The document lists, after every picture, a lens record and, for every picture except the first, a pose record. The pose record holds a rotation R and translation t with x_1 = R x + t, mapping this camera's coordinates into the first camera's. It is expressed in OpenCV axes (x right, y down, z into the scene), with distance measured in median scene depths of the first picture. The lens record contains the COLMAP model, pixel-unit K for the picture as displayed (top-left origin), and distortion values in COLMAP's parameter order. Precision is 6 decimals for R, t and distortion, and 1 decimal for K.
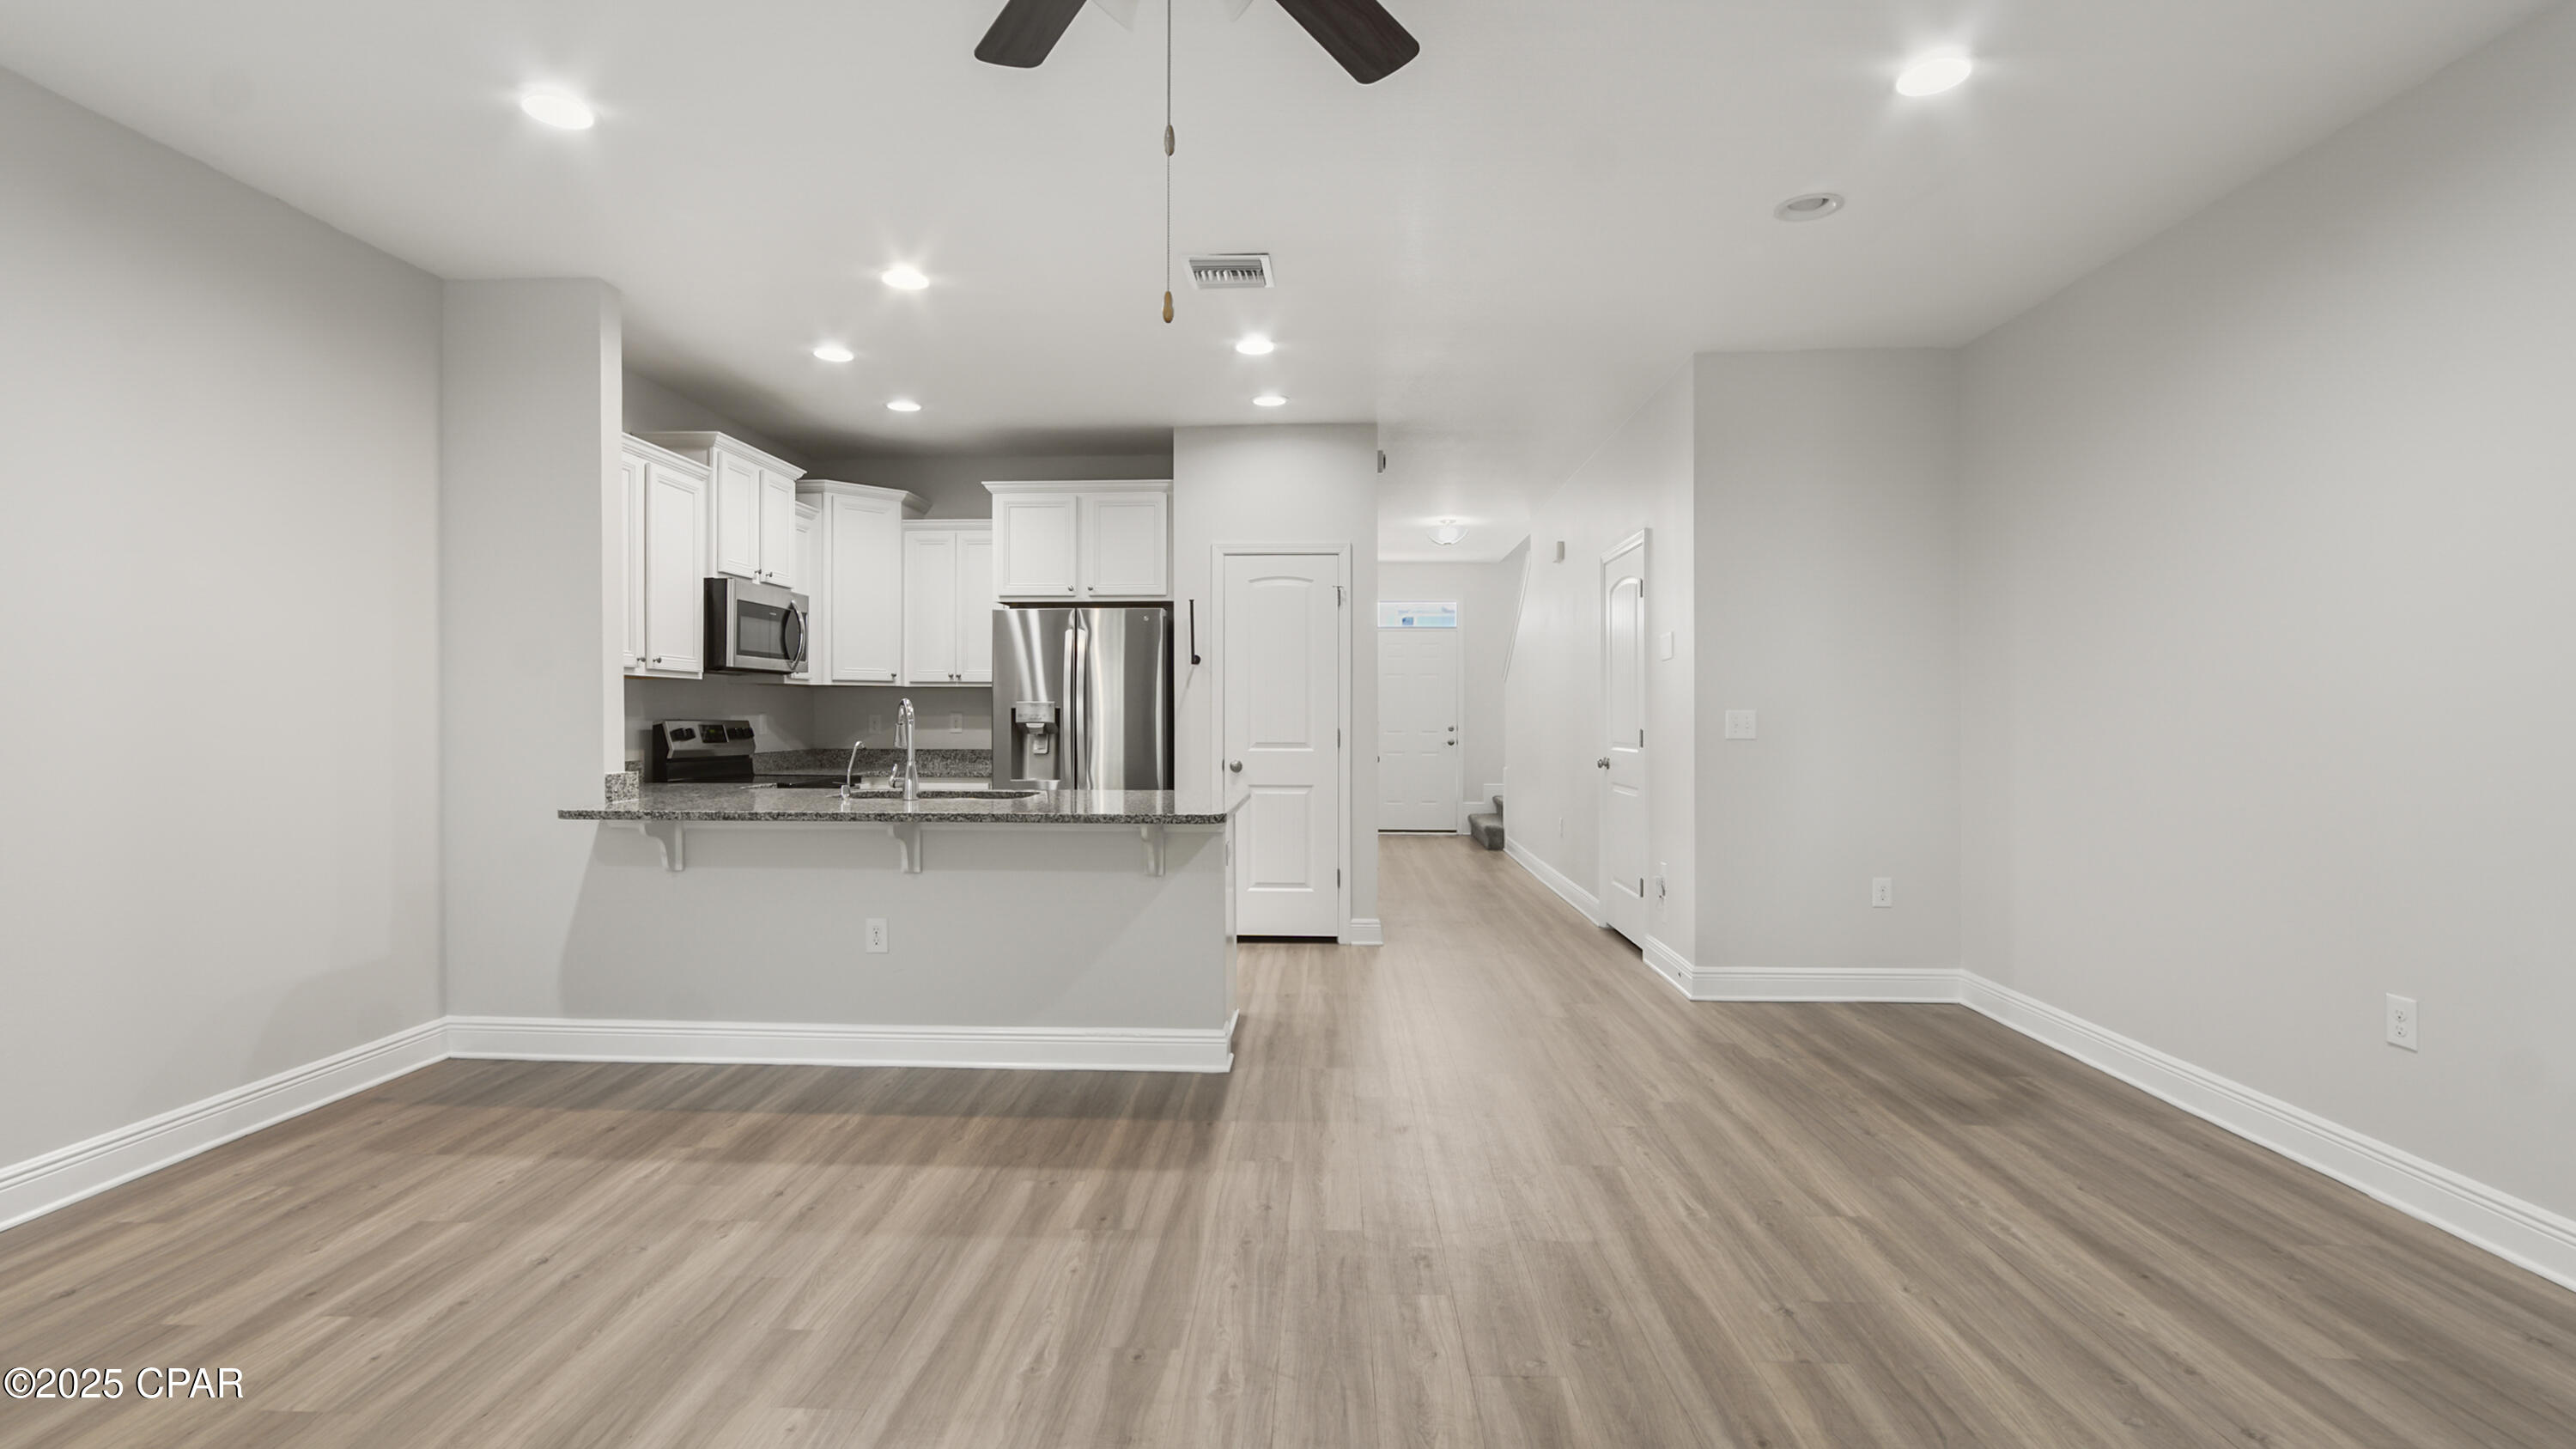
lens RADIAL K [[1138.7, 0, 1285.8], [0, 1138.7, 728.4], [0, 0, 1]] dist [-0.008136, 0.000299]
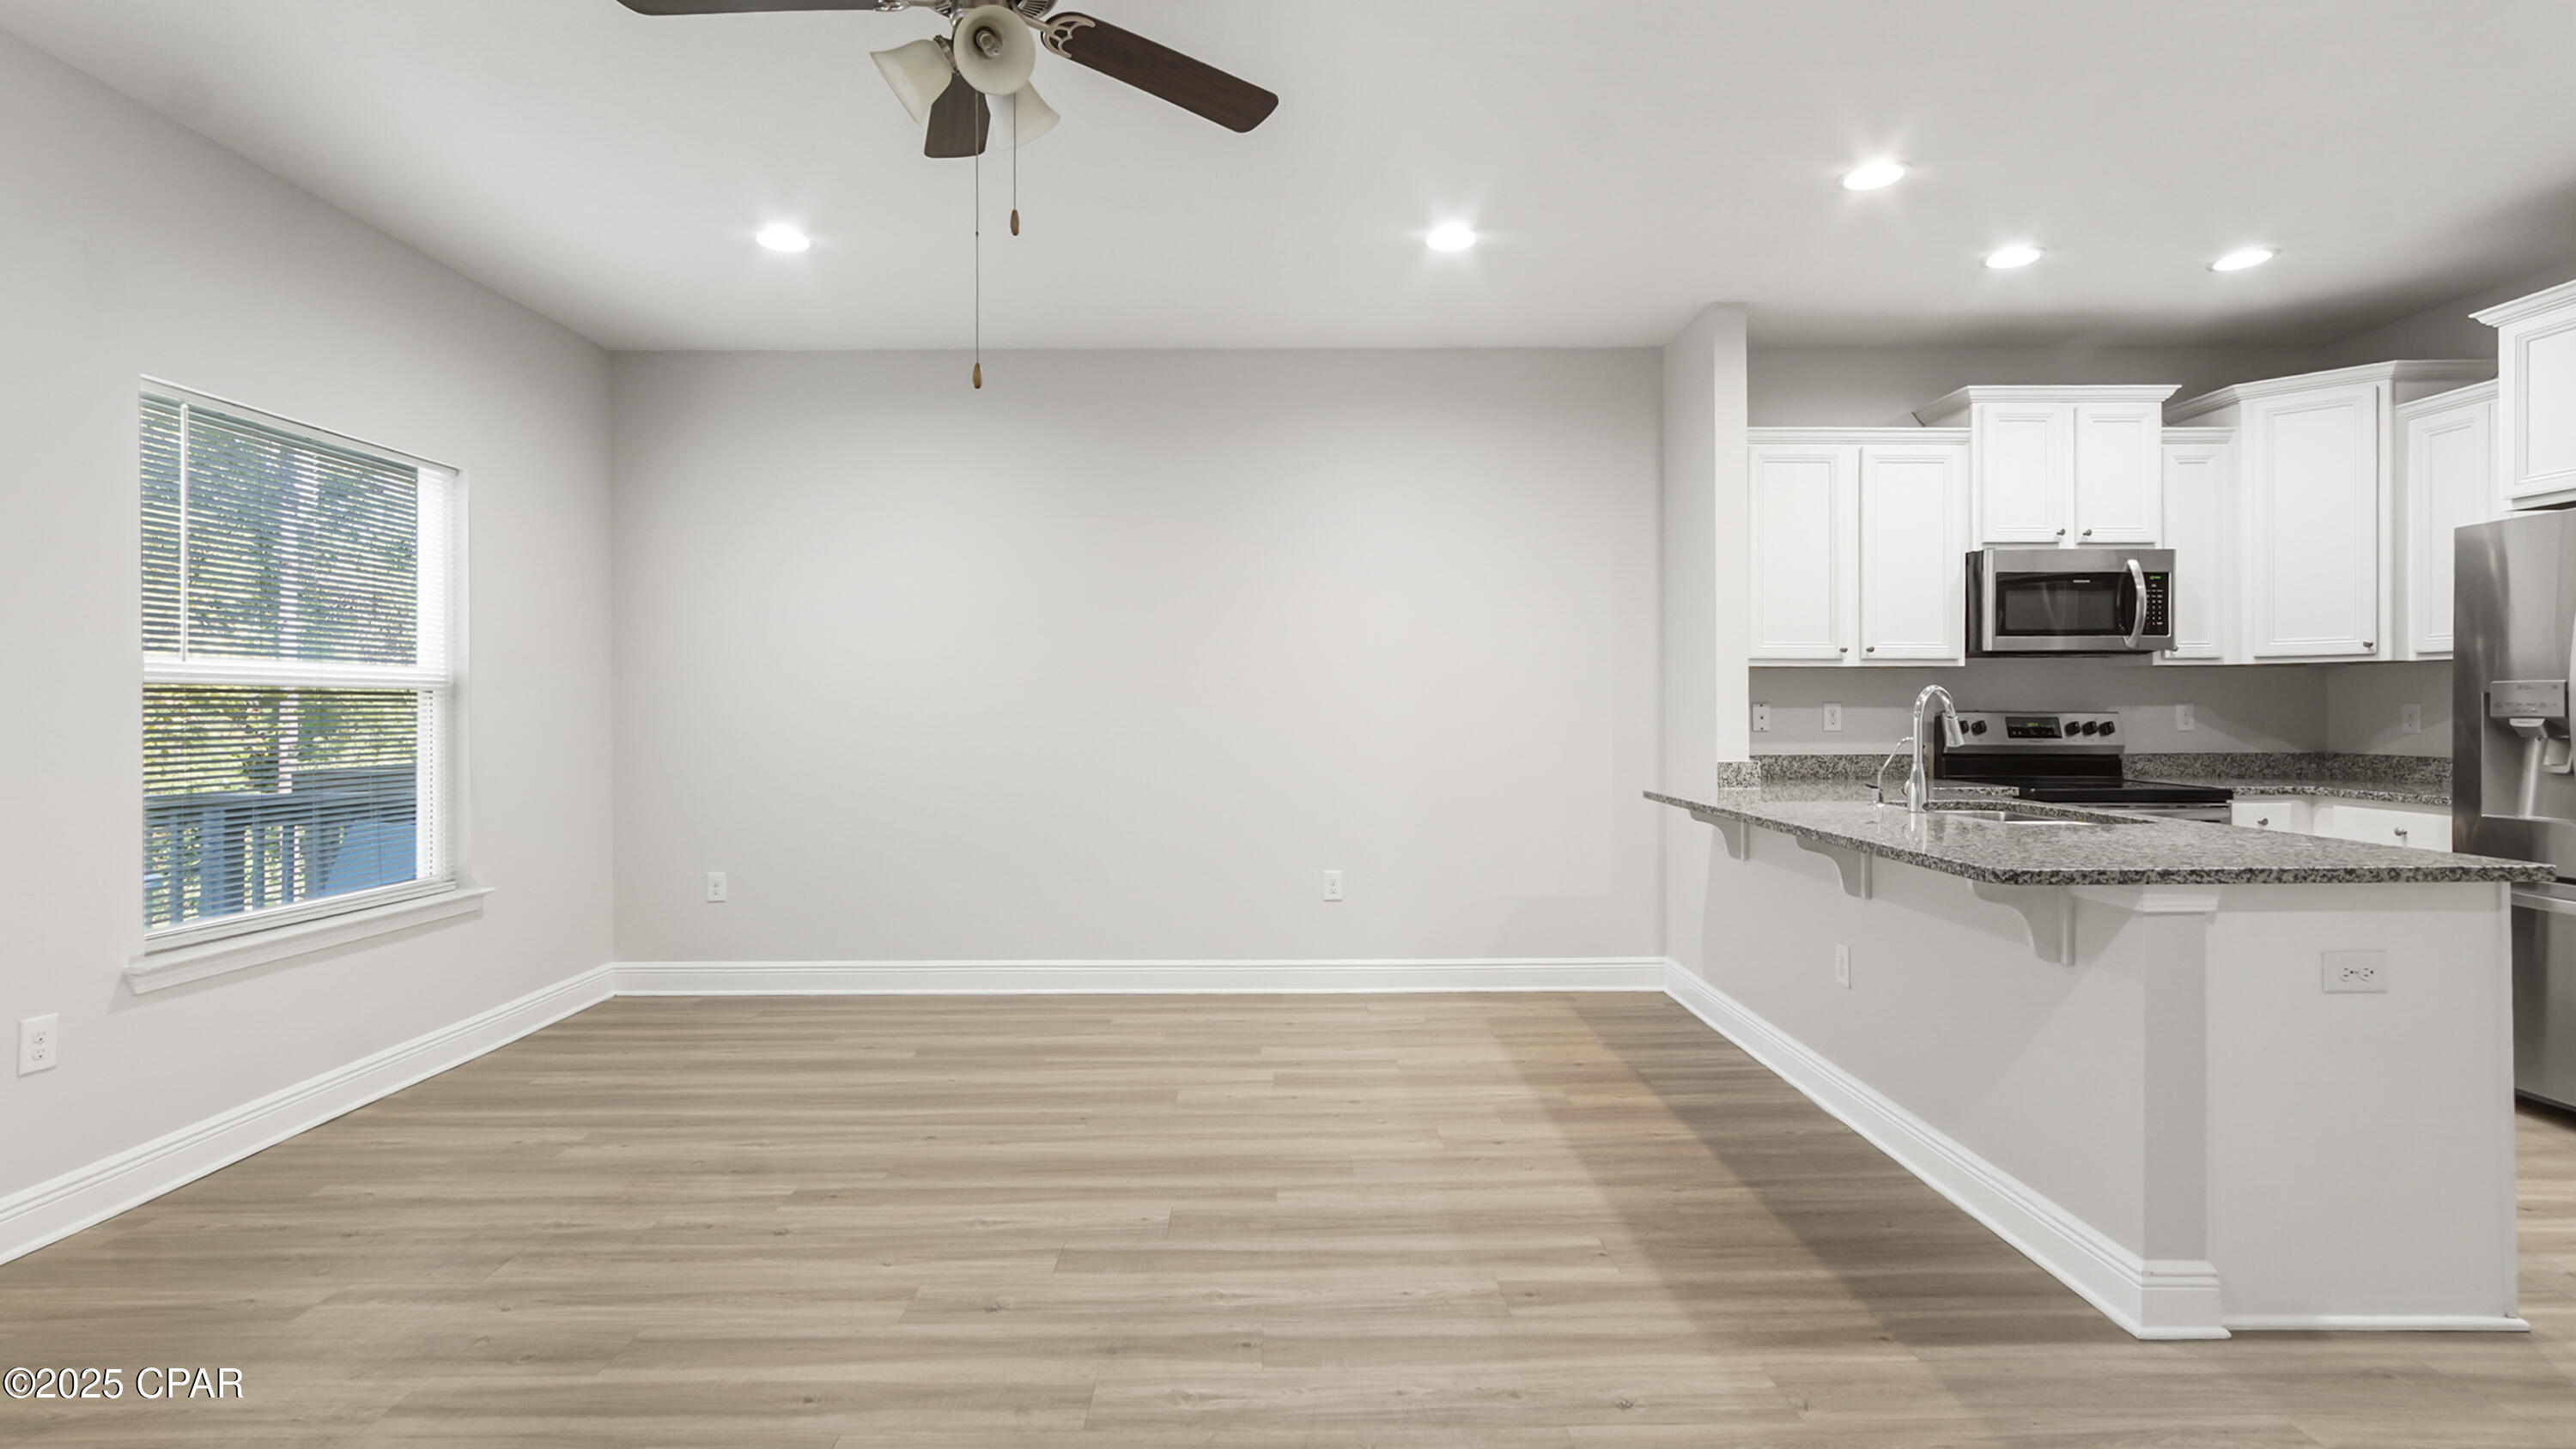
lens RADIAL K [[1178.6, 0, 1277.0], [0, 1178.6, 721.6], [0, 0, 1]] dist [-0.002964, -0.000030]
pose [[0.052249, 0.010835, -0.998575, 0.565455], [-0.007866, 0.999915, 0.010438, -0.007024], [0.998603, 0.007309, 0.052330, 0.603032]]
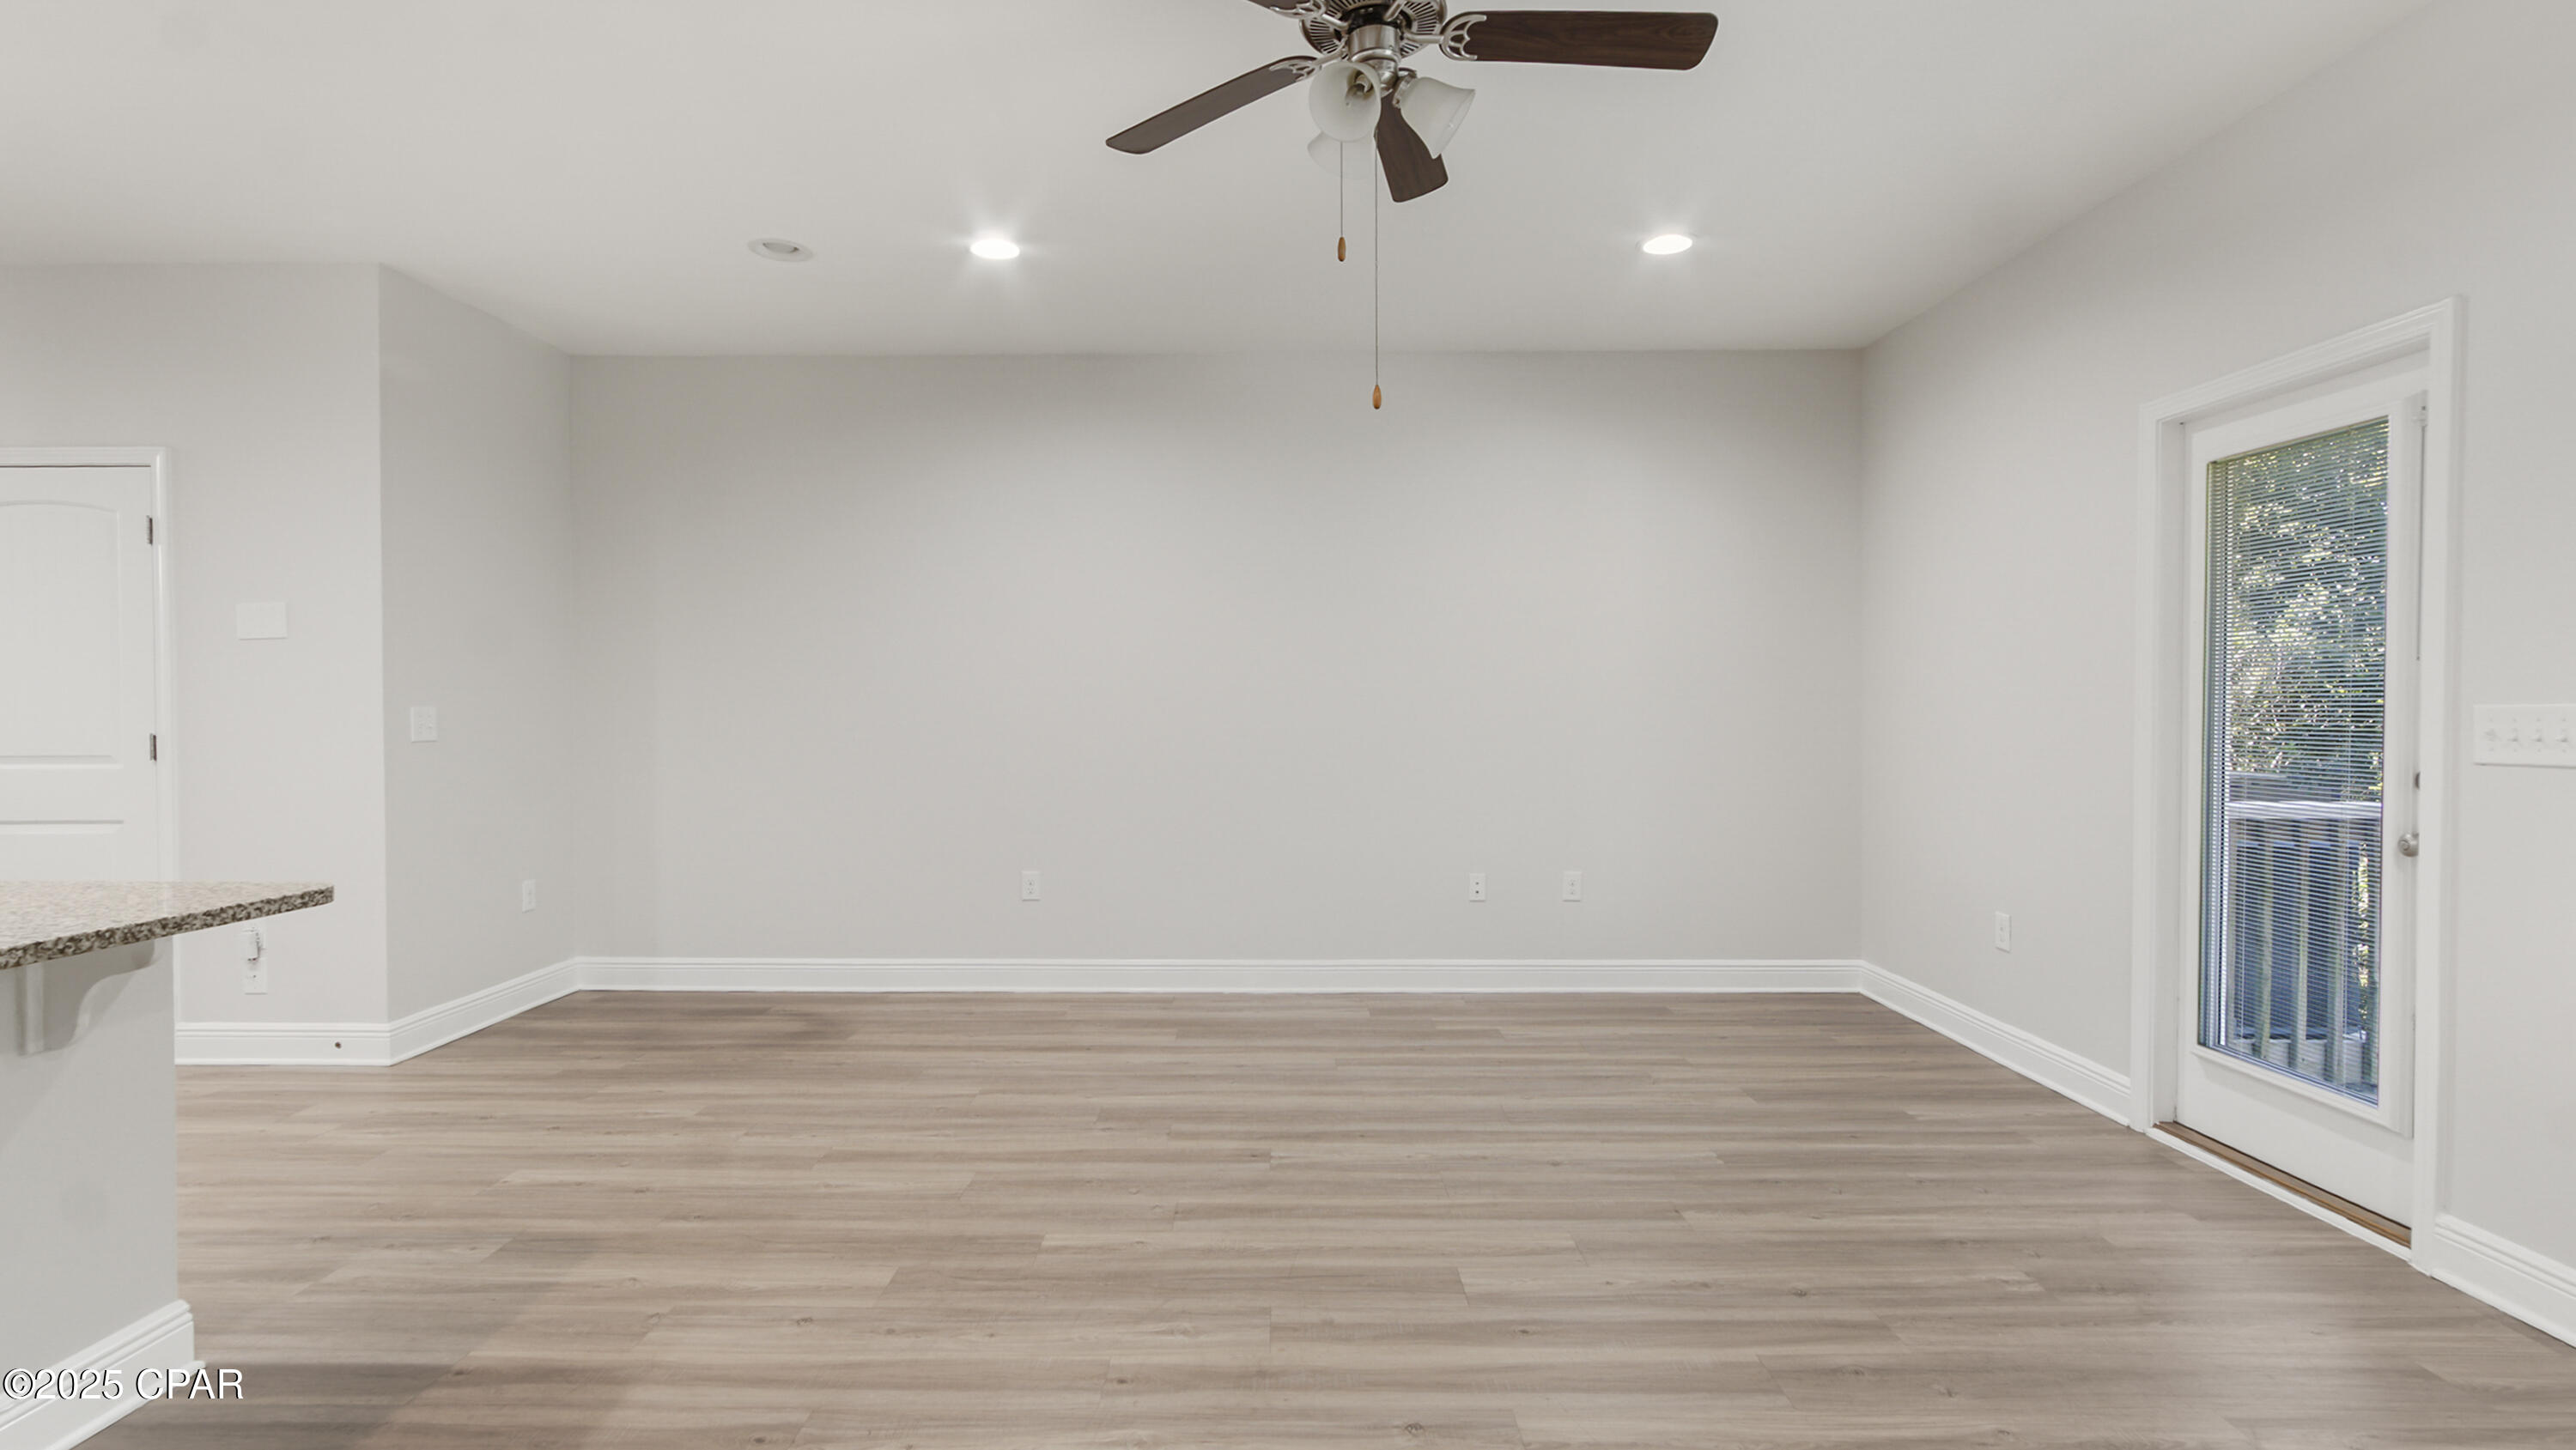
lens RADIAL K [[1192.1, 0, 1245.7], [0, 1192.1, 732.9], [0, 0, 1]] dist [-0.001620, -0.000106]
pose [[-0.018343, -0.019635, 0.999639, -0.701075], [0.016307, 0.999668, 0.019935, -0.007465], [-0.999699, 0.016666, -0.018017, 0.563256]]
